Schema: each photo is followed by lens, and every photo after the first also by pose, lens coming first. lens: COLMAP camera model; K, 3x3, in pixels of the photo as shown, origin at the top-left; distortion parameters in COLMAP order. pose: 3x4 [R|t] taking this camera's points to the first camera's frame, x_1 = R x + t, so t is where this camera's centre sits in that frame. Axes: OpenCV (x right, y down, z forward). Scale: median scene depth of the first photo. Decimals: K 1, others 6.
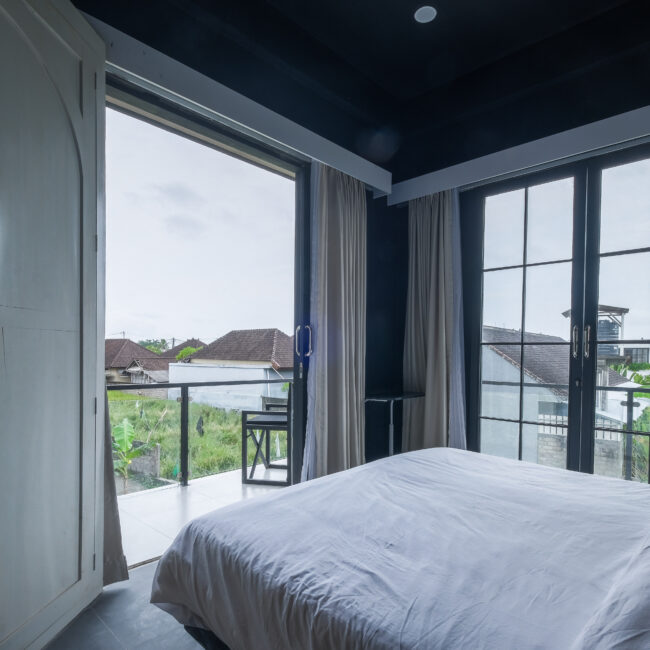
lens RADIAL K [[437.5, 0, 334.8], [0, 437.5, 325.9], [0, 0, 1]] dist [-0.003398, -0.000192]
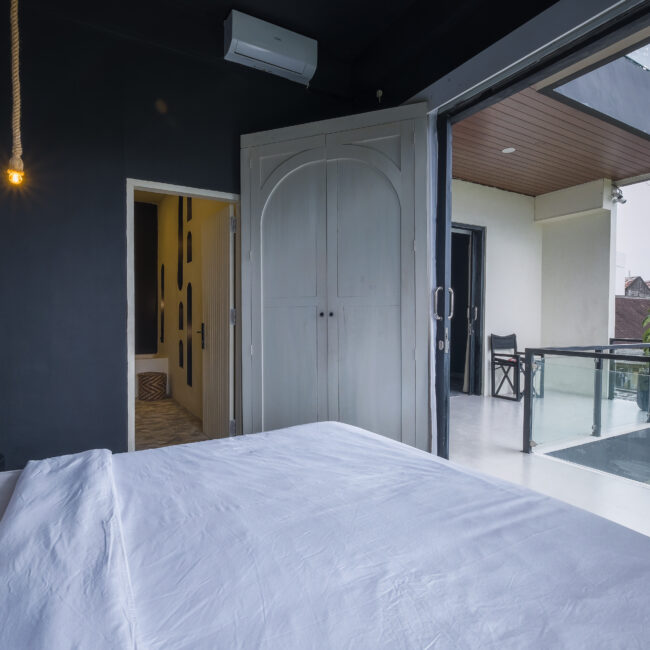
lens RADIAL K [[437.5, 0, 334.8], [0, 437.5, 325.9], [0, 0, 1]] dist [-0.003398, -0.000192]
pose [[-0.282888, -0.001863, -0.959151, 1.260830], [0.058498, 0.998103, -0.019192, 0.111613], [0.957368, -0.061537, -0.282242, 1.487536]]
